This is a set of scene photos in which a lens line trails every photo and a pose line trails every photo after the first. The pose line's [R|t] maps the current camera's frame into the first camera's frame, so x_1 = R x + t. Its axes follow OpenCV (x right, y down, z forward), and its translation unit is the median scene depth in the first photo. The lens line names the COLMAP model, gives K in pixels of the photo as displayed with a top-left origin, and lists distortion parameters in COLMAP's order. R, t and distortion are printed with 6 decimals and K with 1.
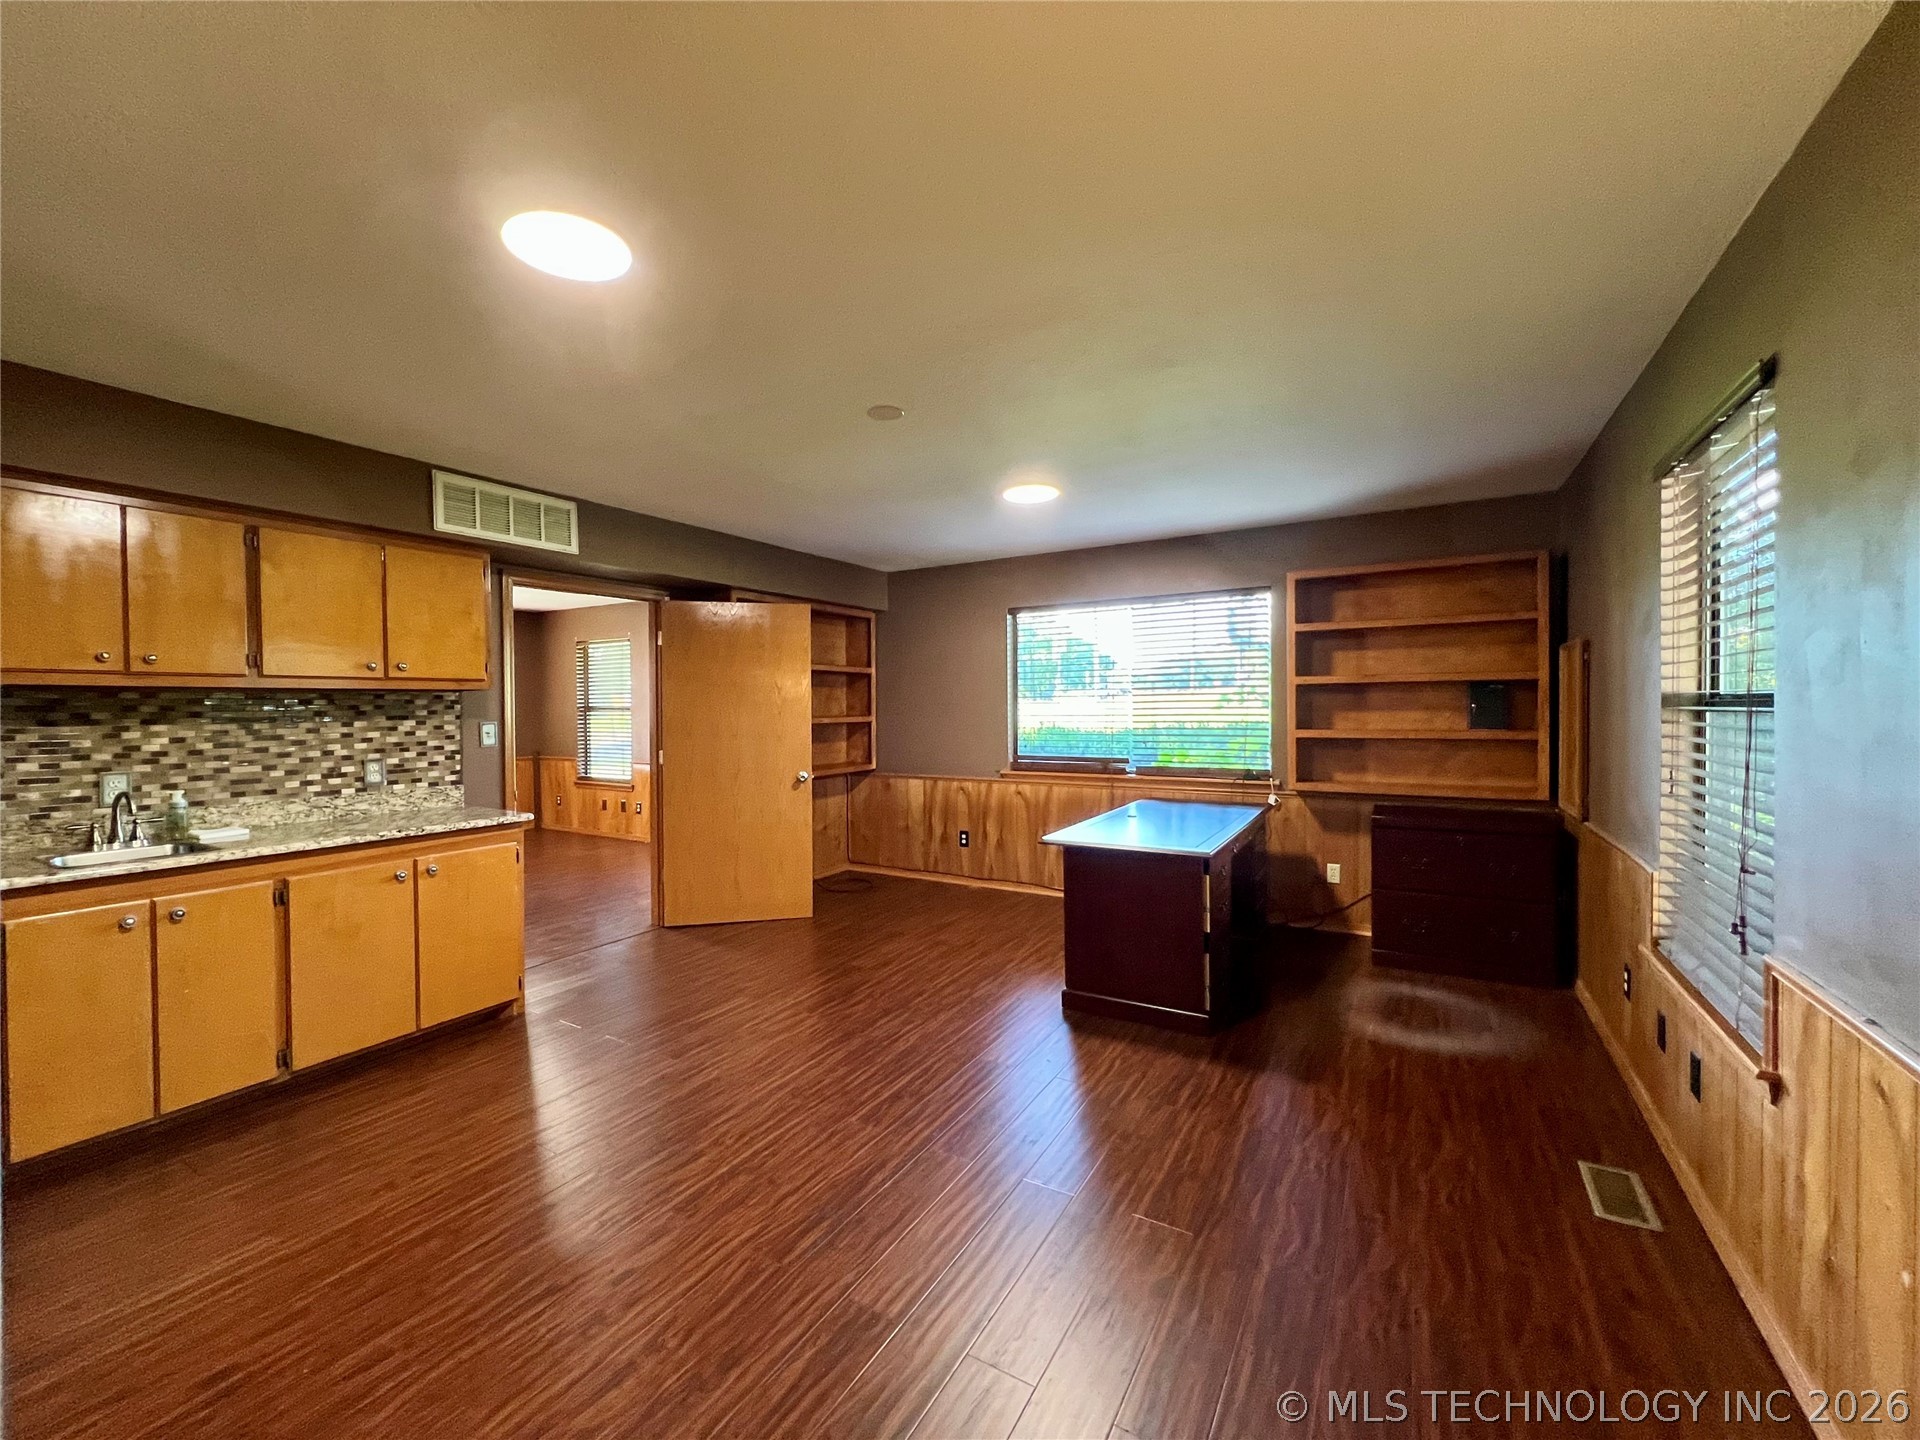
lens RADIAL K [[770.7, 0, 952.9], [0, 770.7, 715.8], [0, 0, 1]] dist [-0.002276, 0.000928]
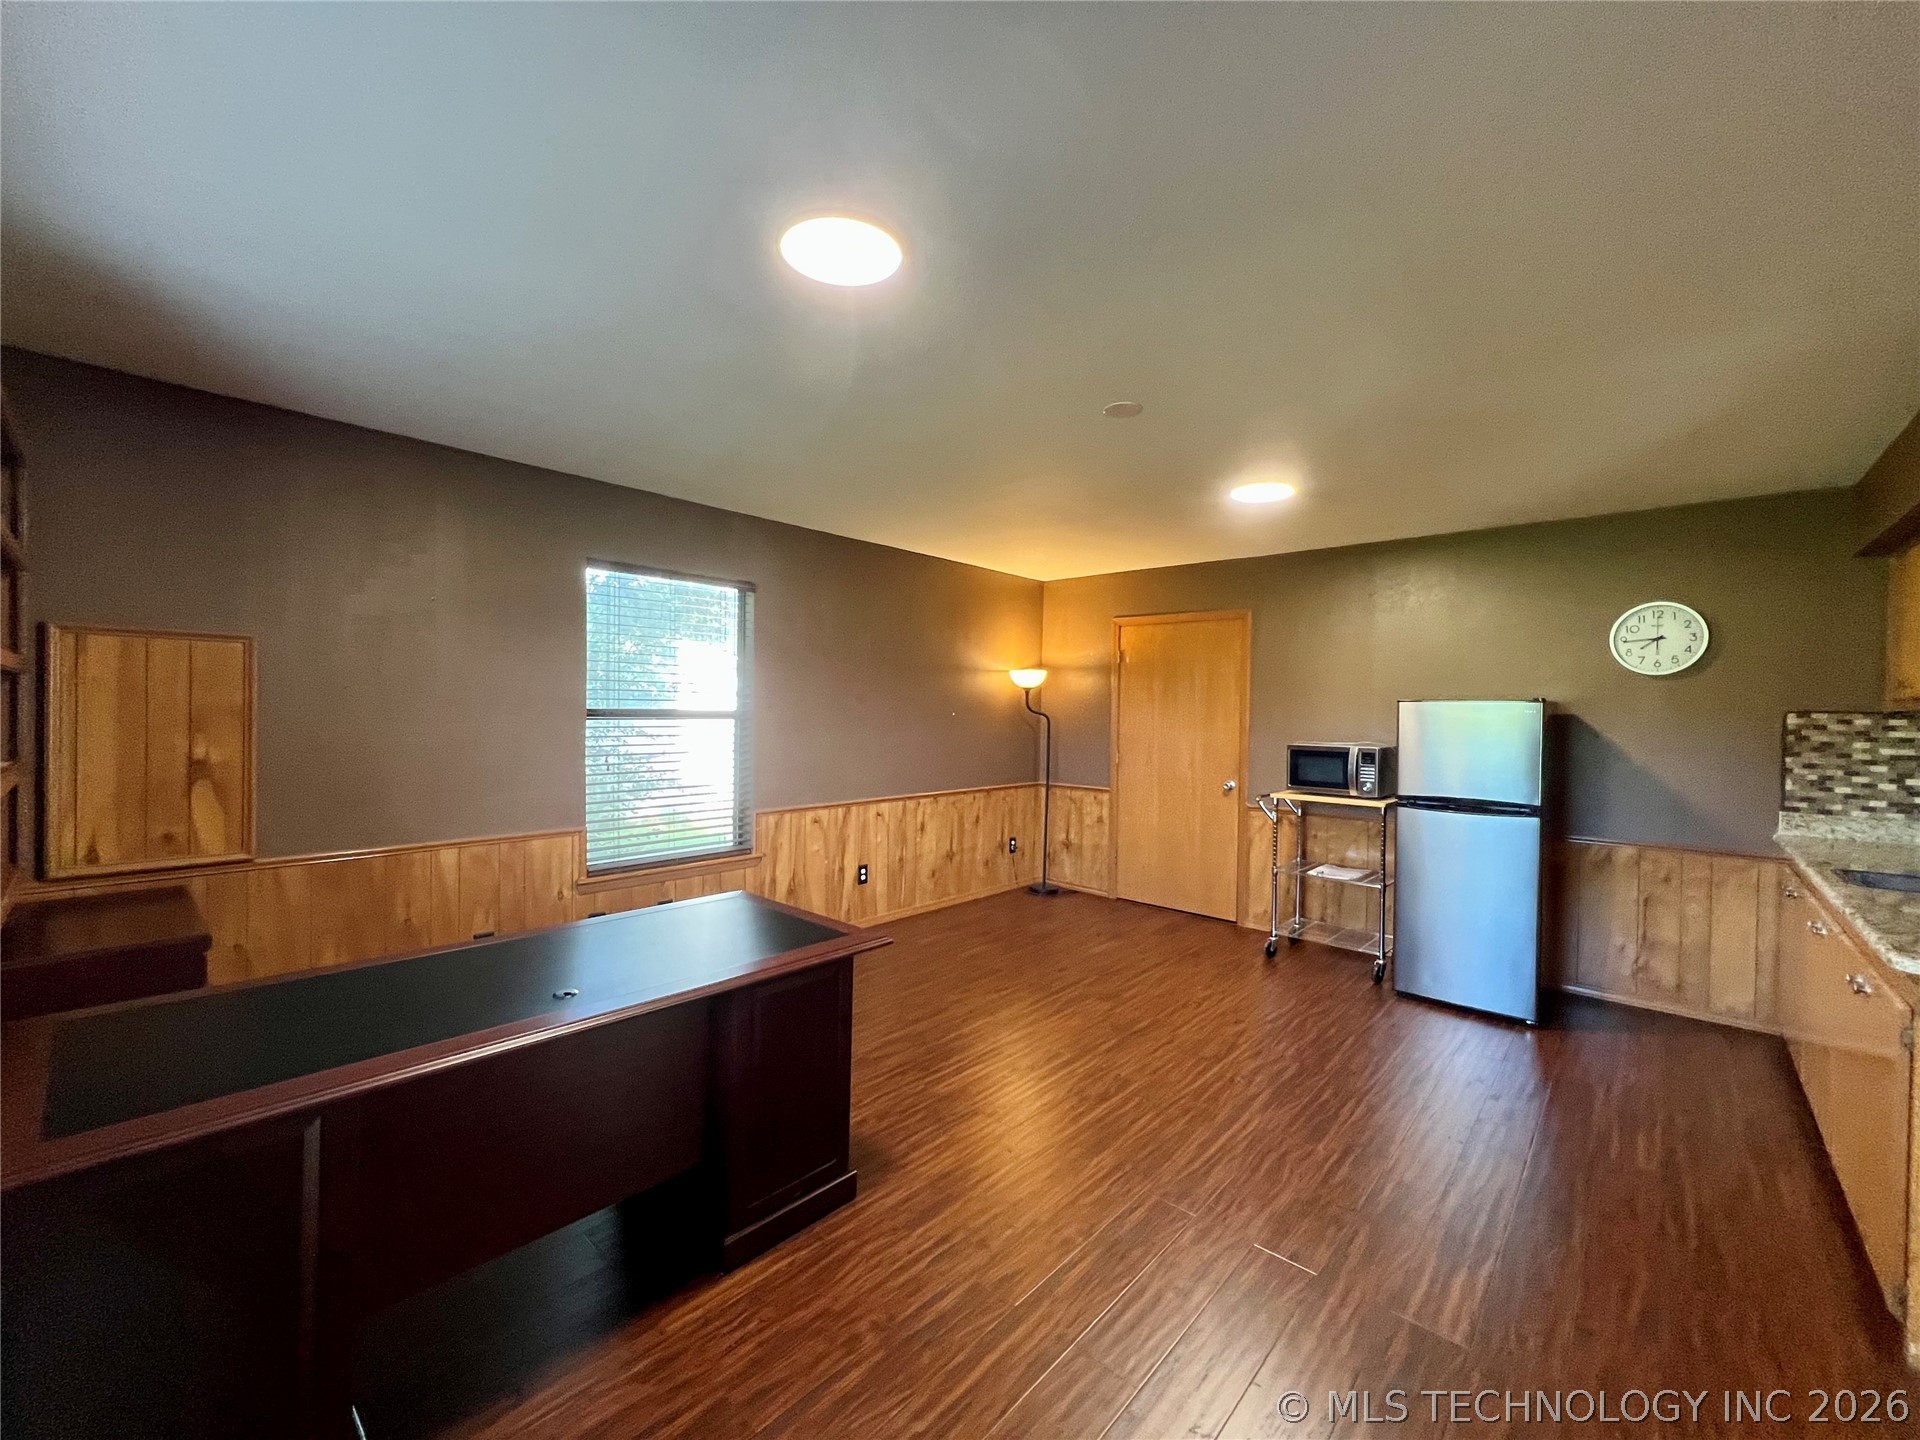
lens RADIAL K [[770.7, 0, 952.9], [0, 770.7, 715.8], [0, 0, 1]] dist [-0.002276, 0.000928]
pose [[-0.979502, -0.007793, 0.201284, -0.060201], [-0.004090, 0.999815, 0.018811, -0.030496], [-0.201393, 0.017602, -0.979352, 1.557869]]
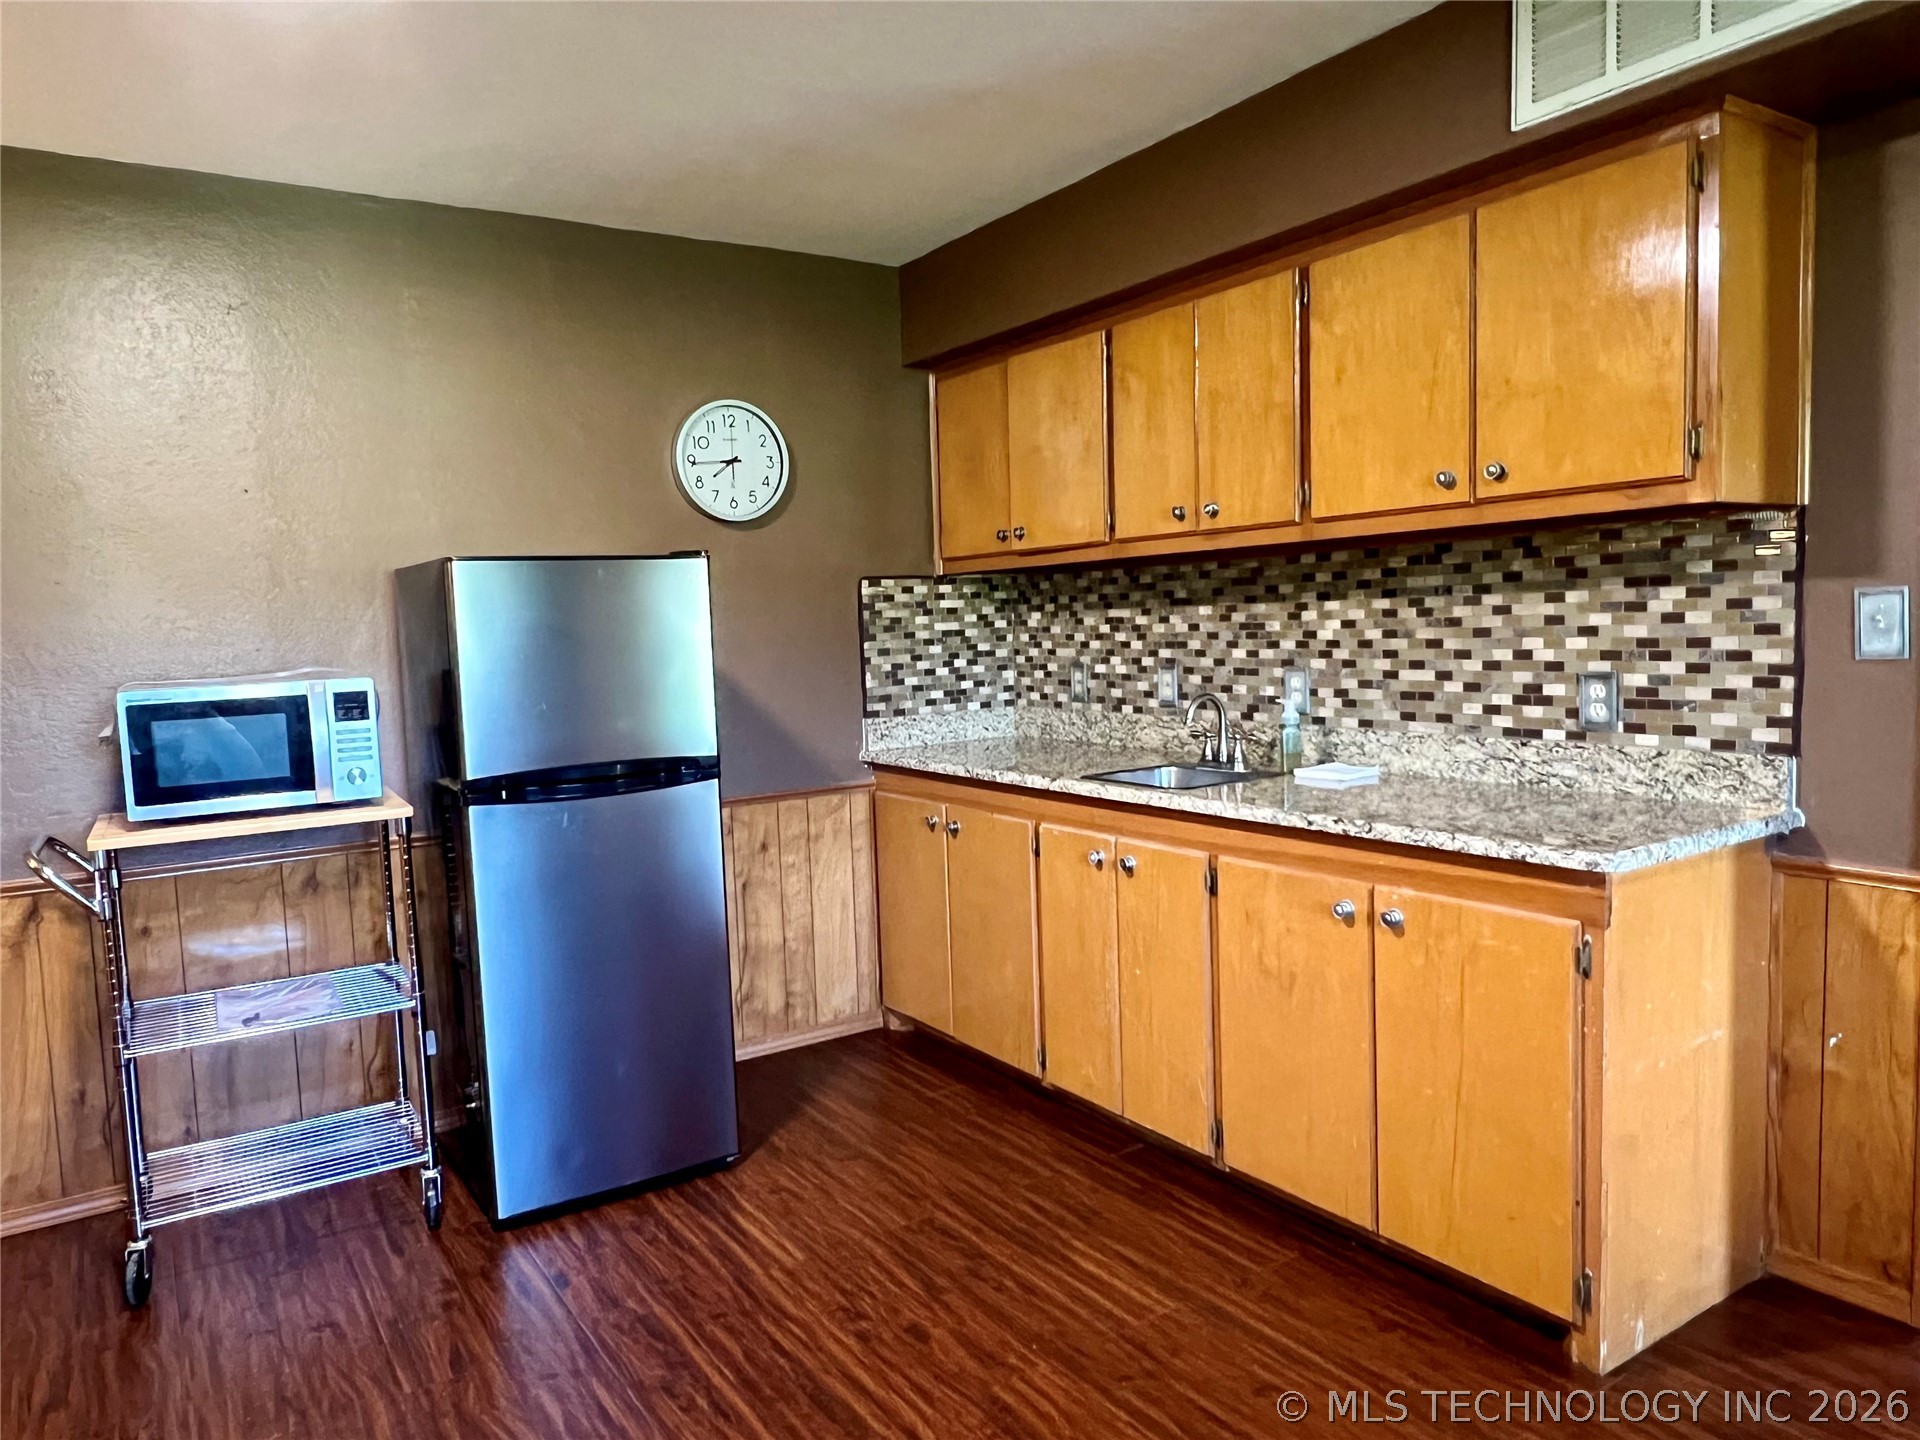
lens RADIAL K [[1273.8, 0, 940.0], [0, 1273.8, 720.8], [0, 0, 1]] dist [-0.002362, -0.001821]
pose [[-0.438116, 0.098635, -0.893491, 0.100419], [0.032284, 0.995047, 0.094016, 0.000568], [0.898339, 0.012344, -0.439130, 0.961599]]
